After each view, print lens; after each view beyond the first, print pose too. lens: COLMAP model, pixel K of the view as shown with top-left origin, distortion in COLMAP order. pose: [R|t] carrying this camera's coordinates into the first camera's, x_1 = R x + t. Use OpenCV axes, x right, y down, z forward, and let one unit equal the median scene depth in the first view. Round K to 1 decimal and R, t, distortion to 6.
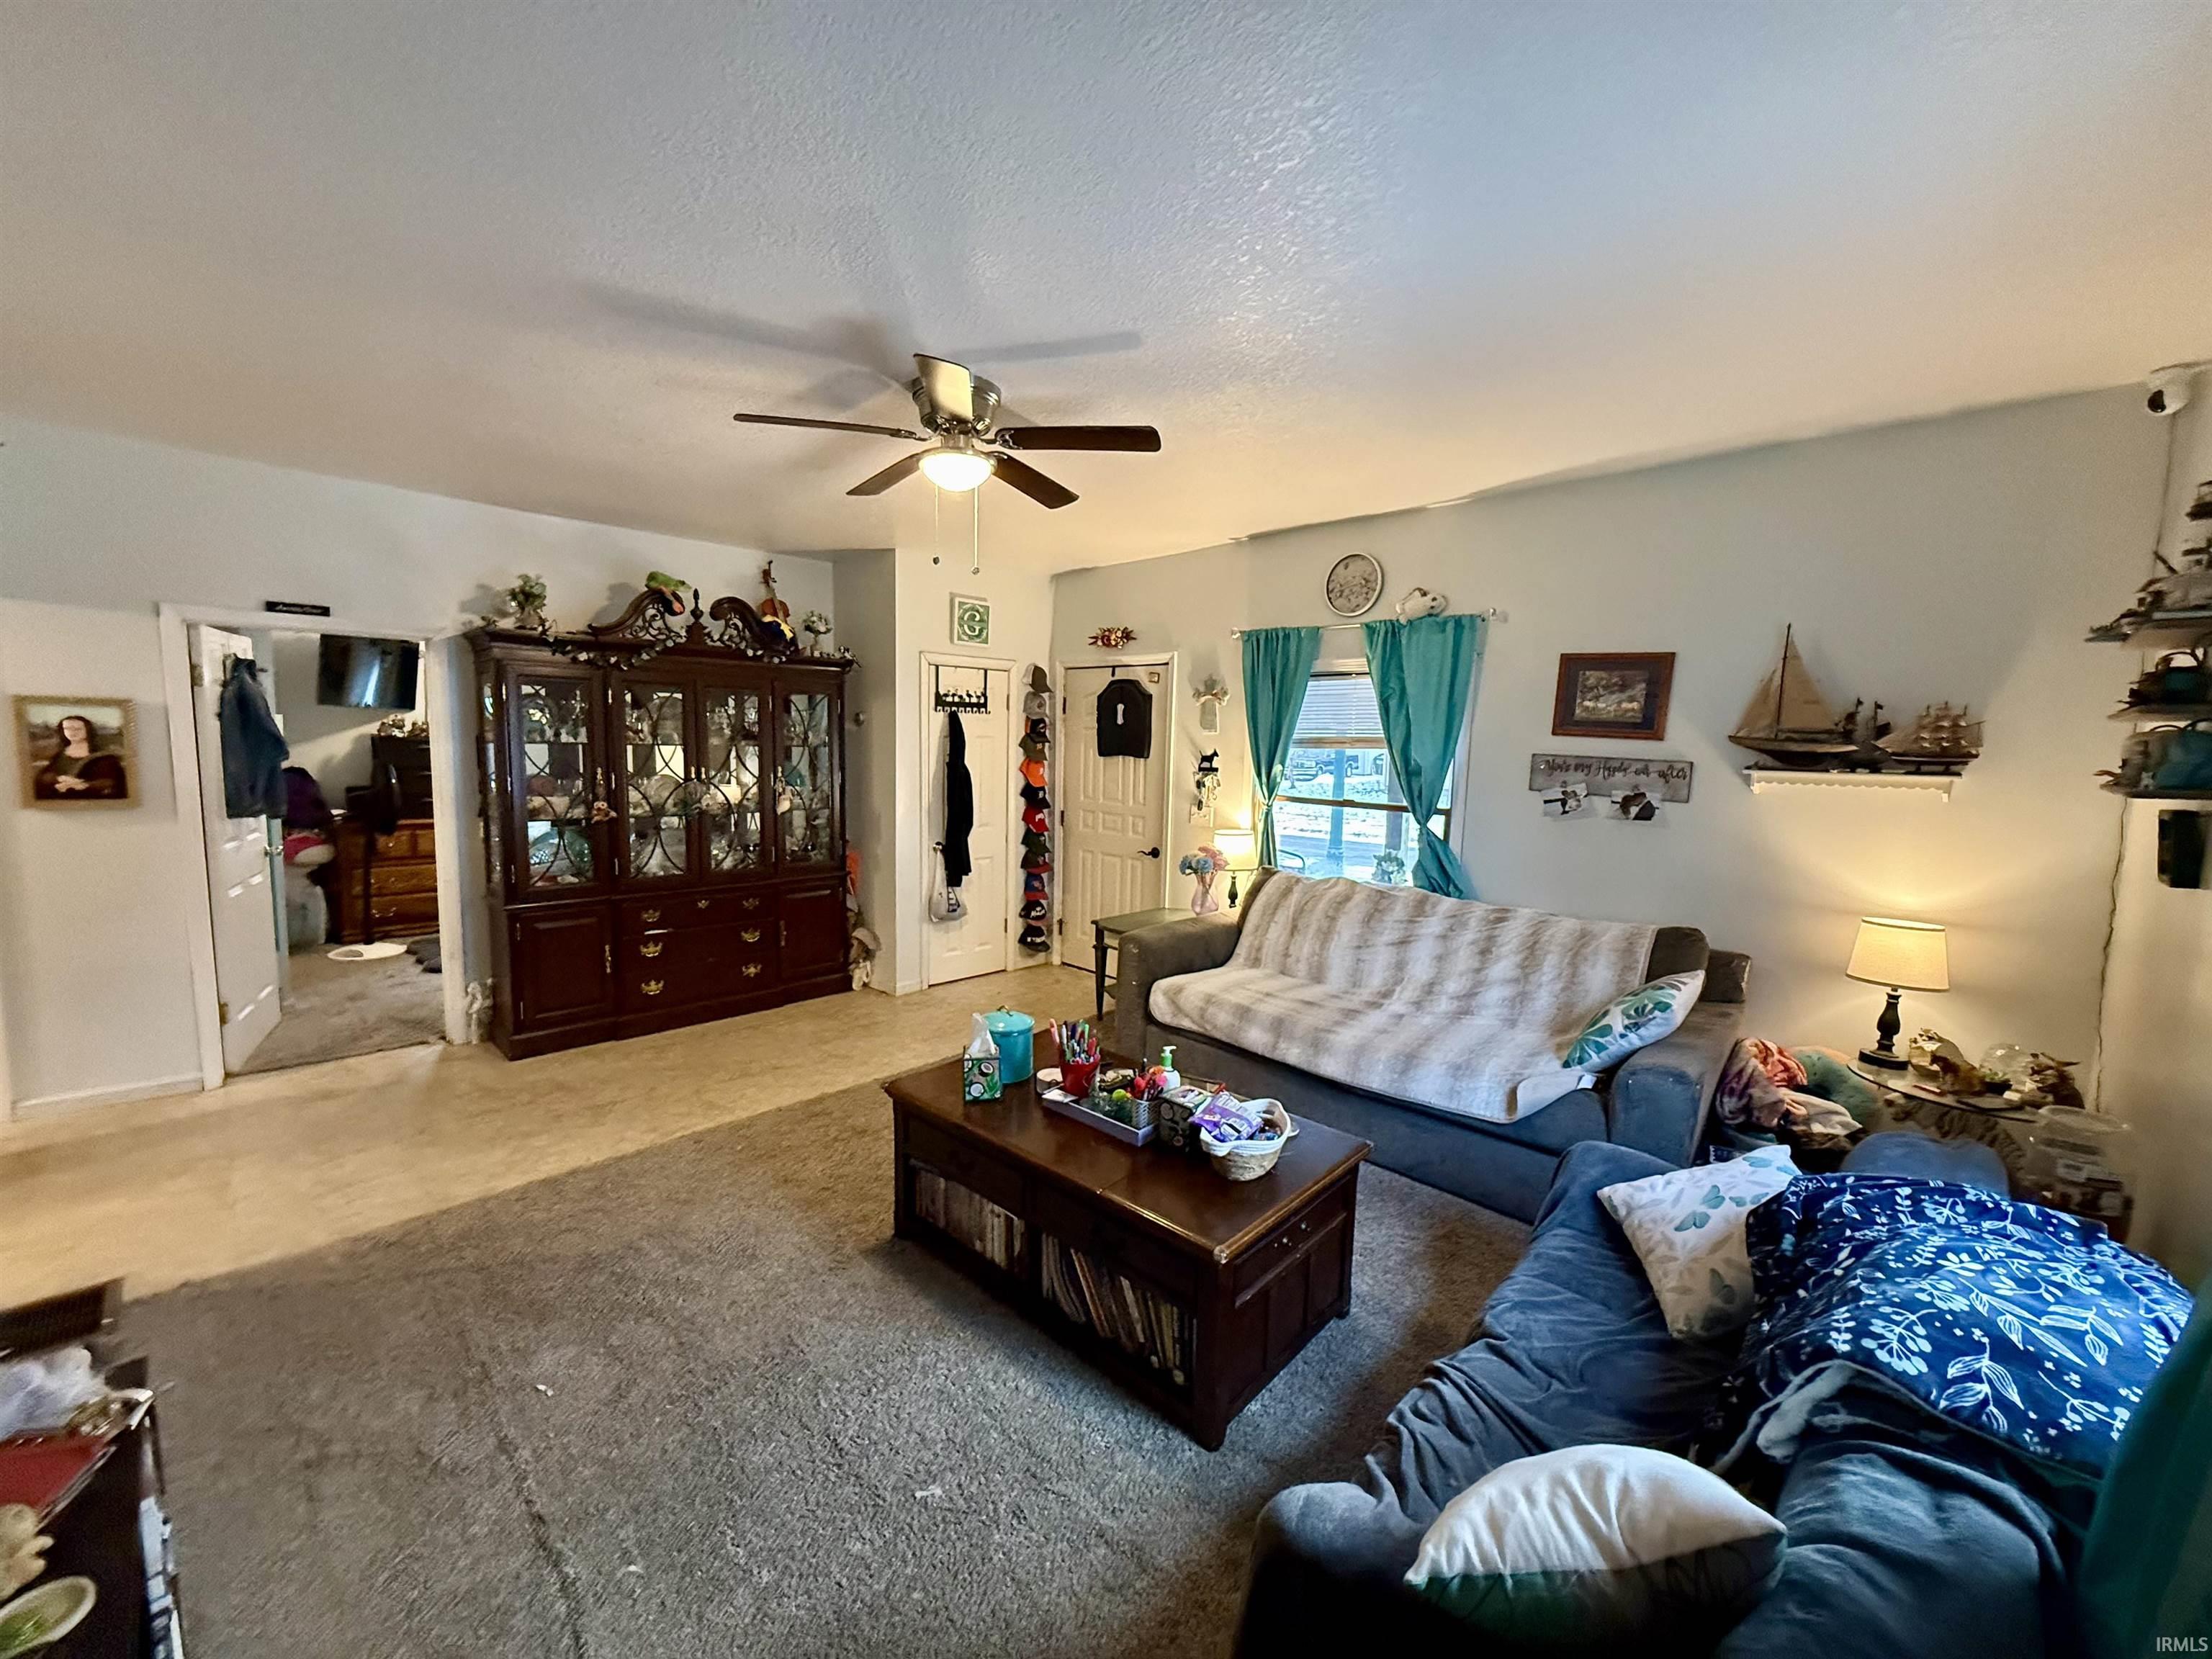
lens RADIAL K [[882.2, 0, 1105.7], [0, 882.2, 828.0], [0, 0, 1]] dist [-0.000193, 0.000437]
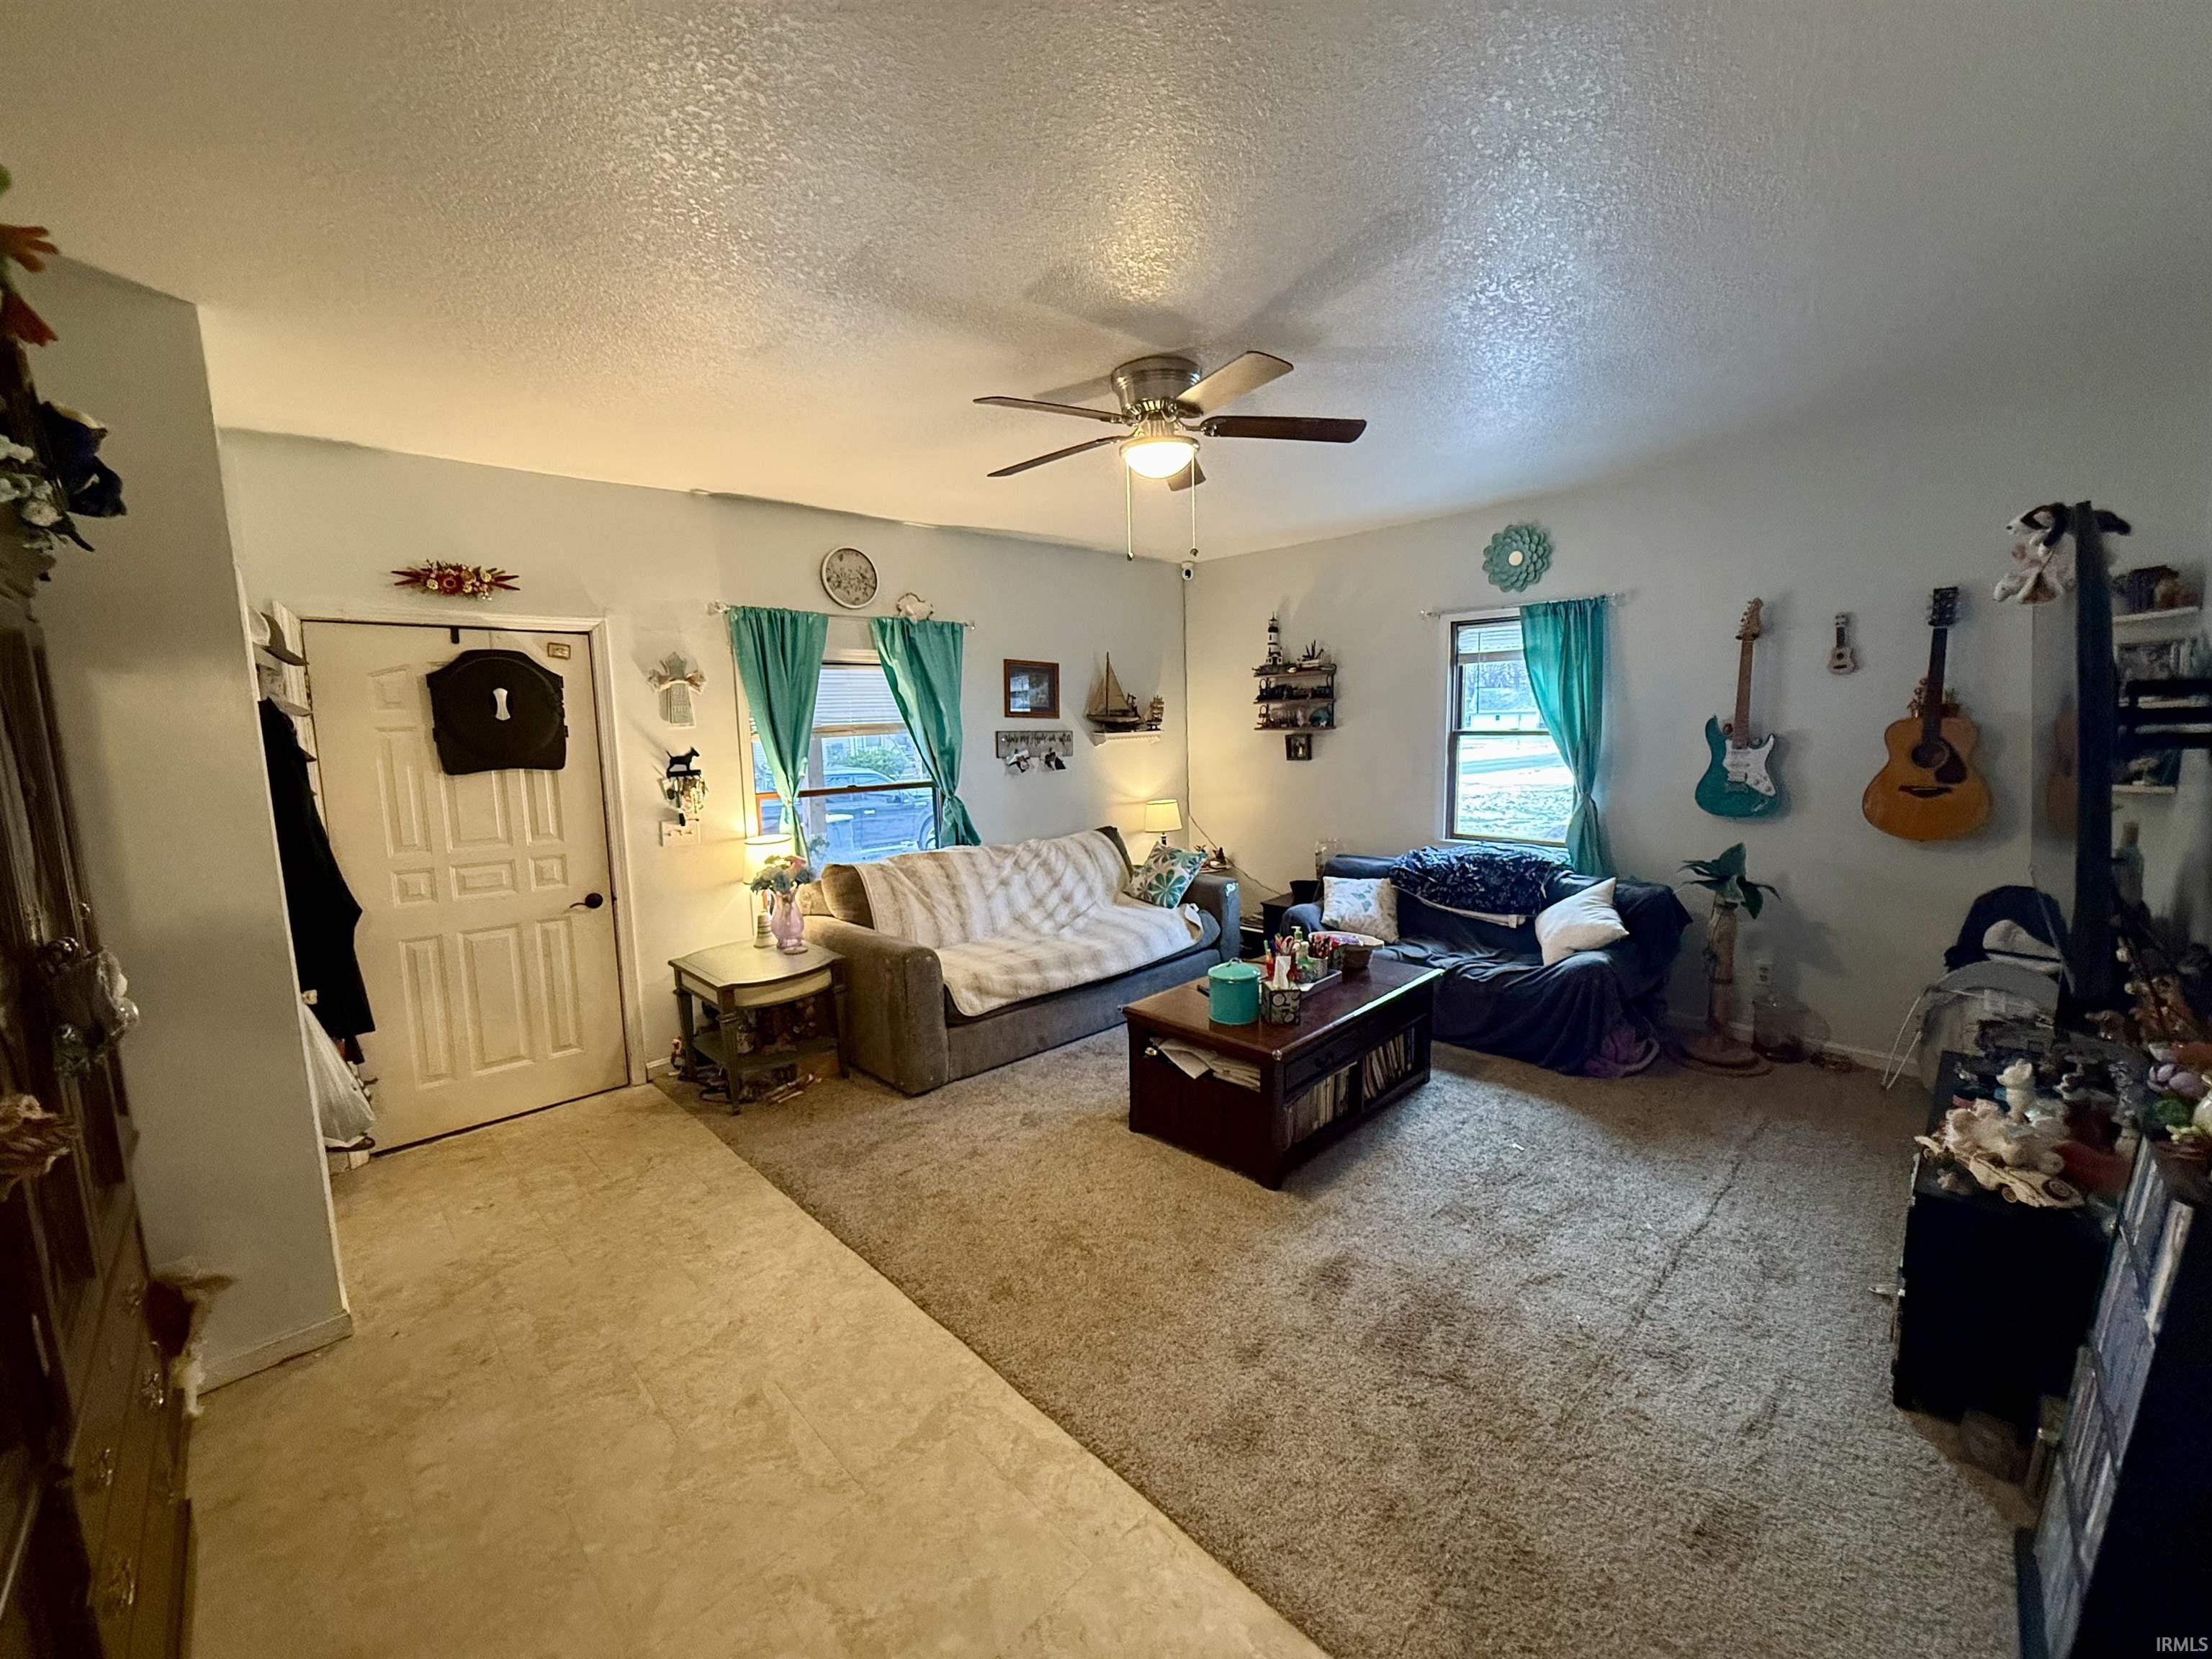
lens RADIAL K [[882.2, 0, 1113.1], [0, 882.2, 827.4], [0, 0, 1]] dist [-0.000193, 0.000437]
pose [[0.027938, -0.145320, 0.988990, -0.736432], [0.129537, 0.981560, 0.140569, -0.088654], [-0.991181, 0.124183, 0.046247, 0.645057]]
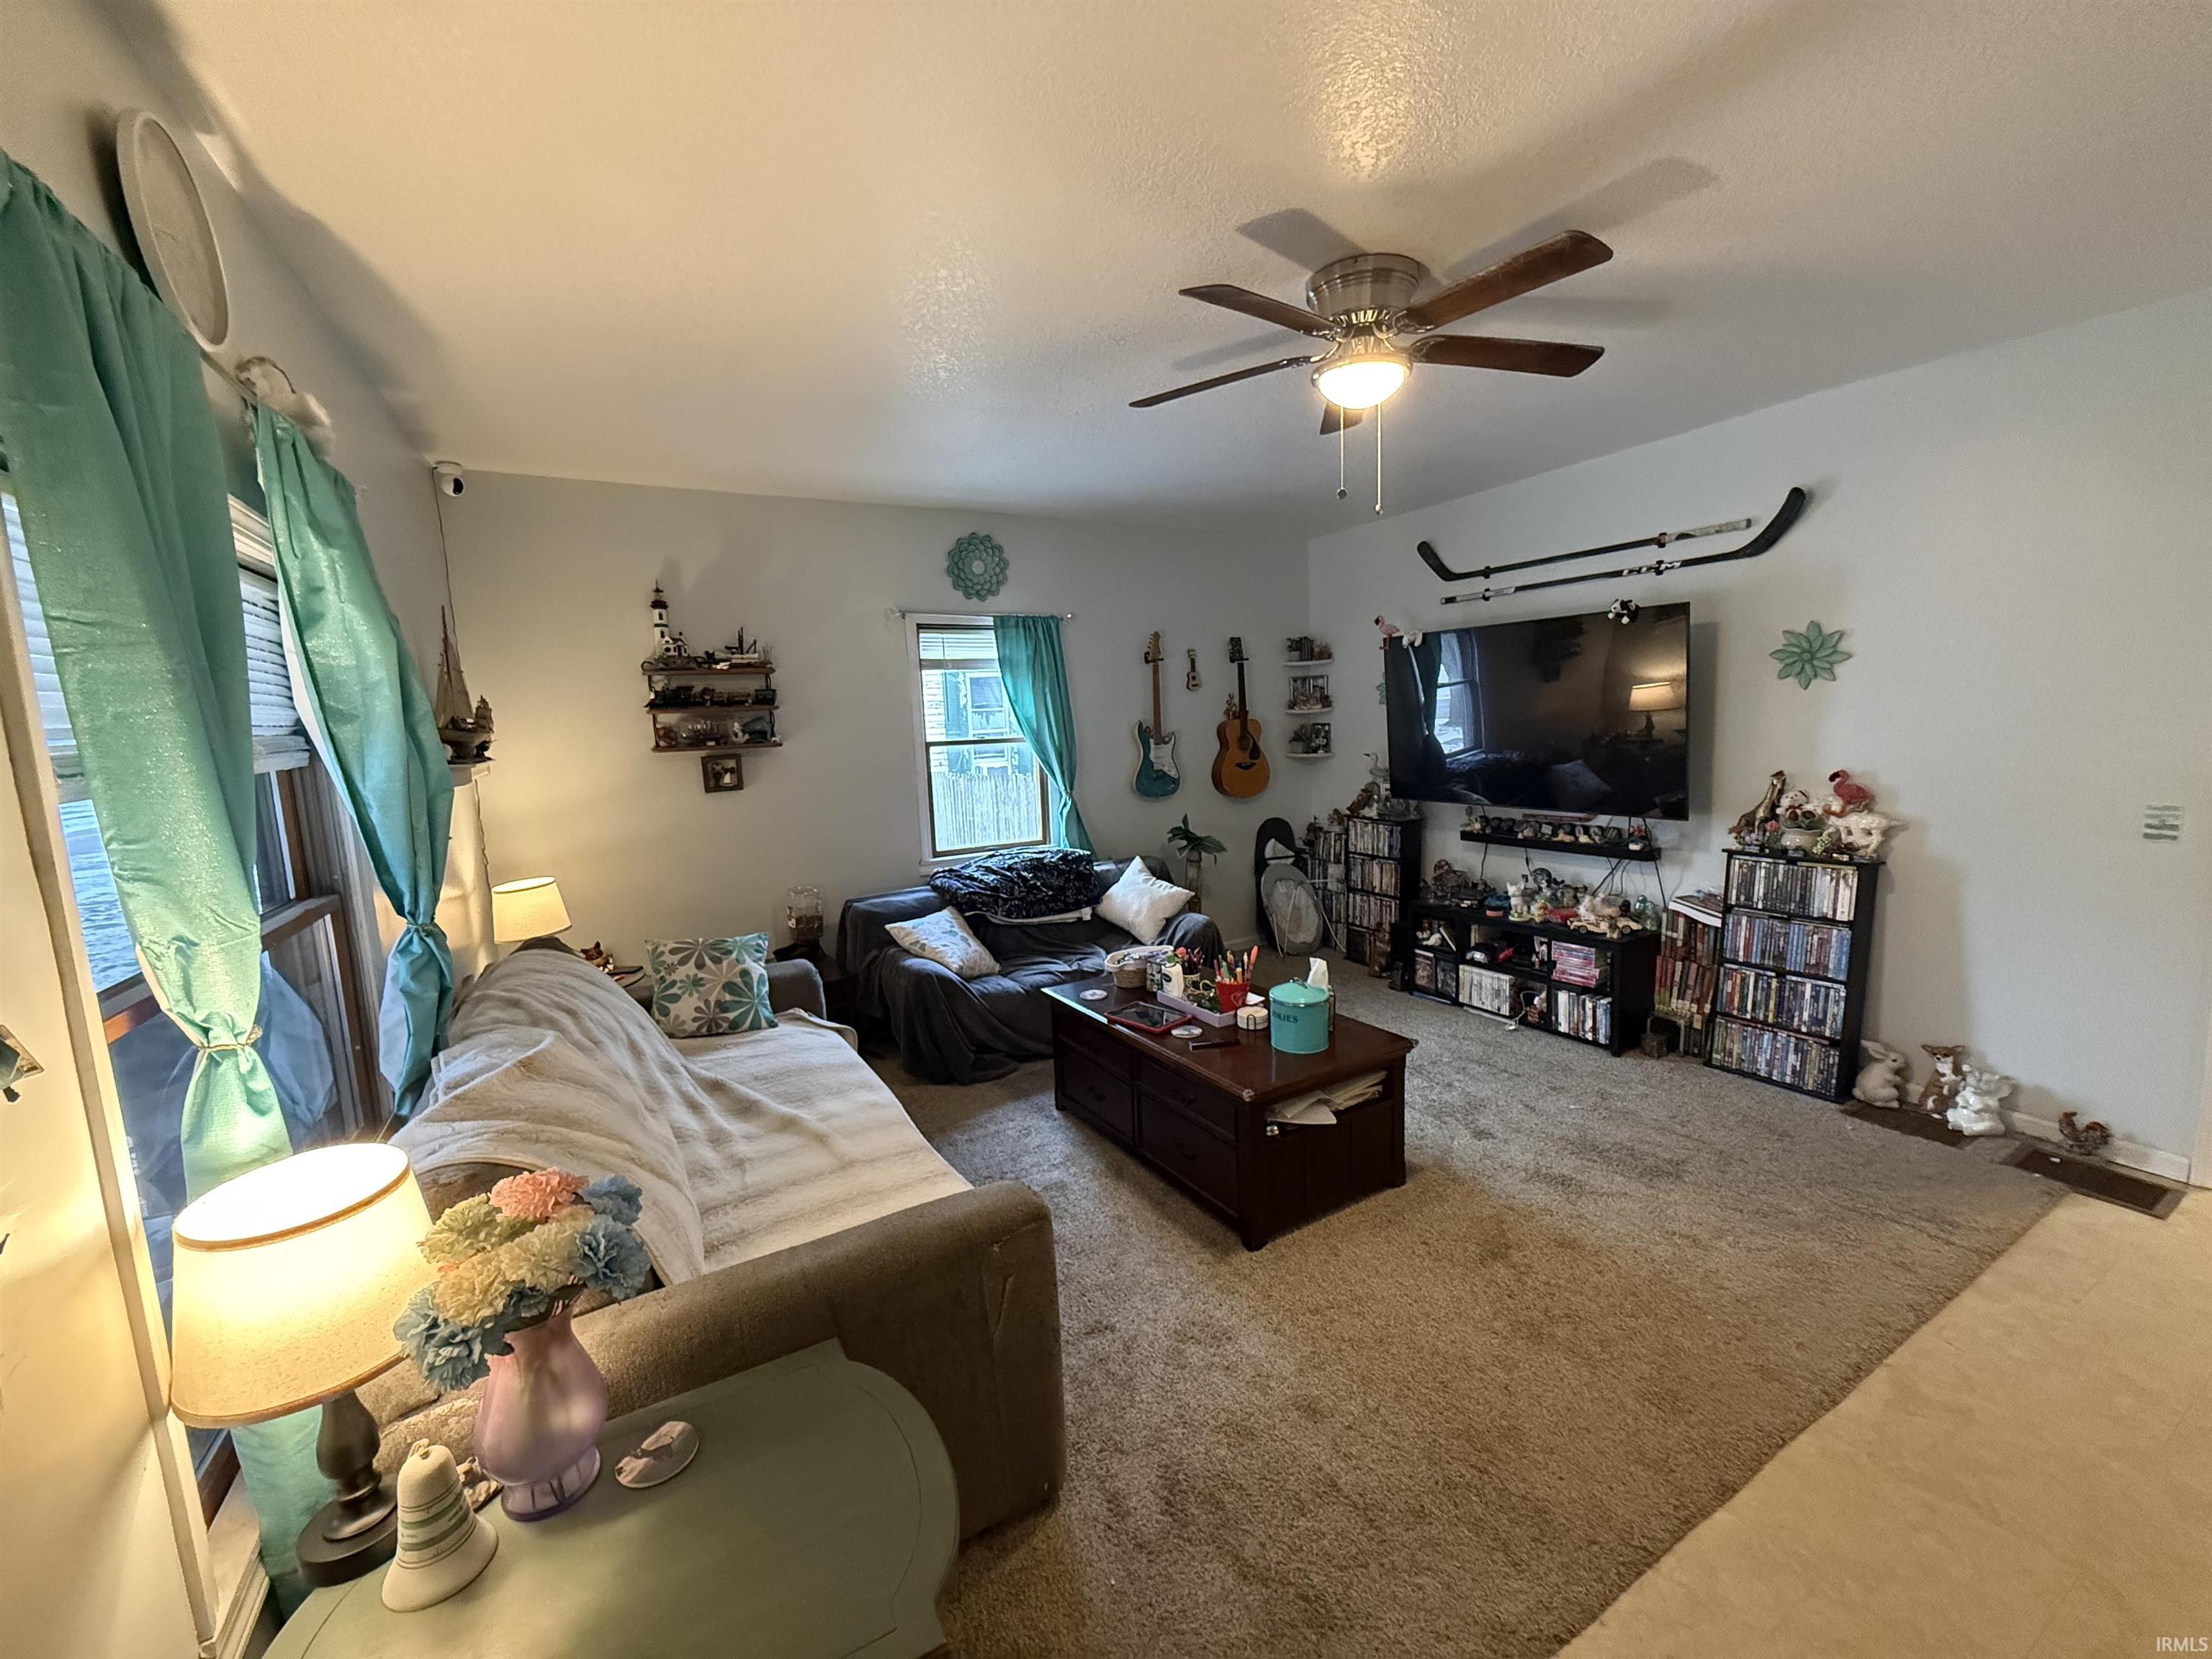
lens RADIAL K [[882.2, 0, 1106.3], [0, 882.2, 829.3], [0, 0, 1]] dist [-0.000193, 0.000437]
pose [[-0.960163, -0.020297, 0.278704, -0.113784], [0.047452, 0.971031, 0.234194, -0.127339], [-0.275384, 0.238089, -0.931385, 1.168664]]
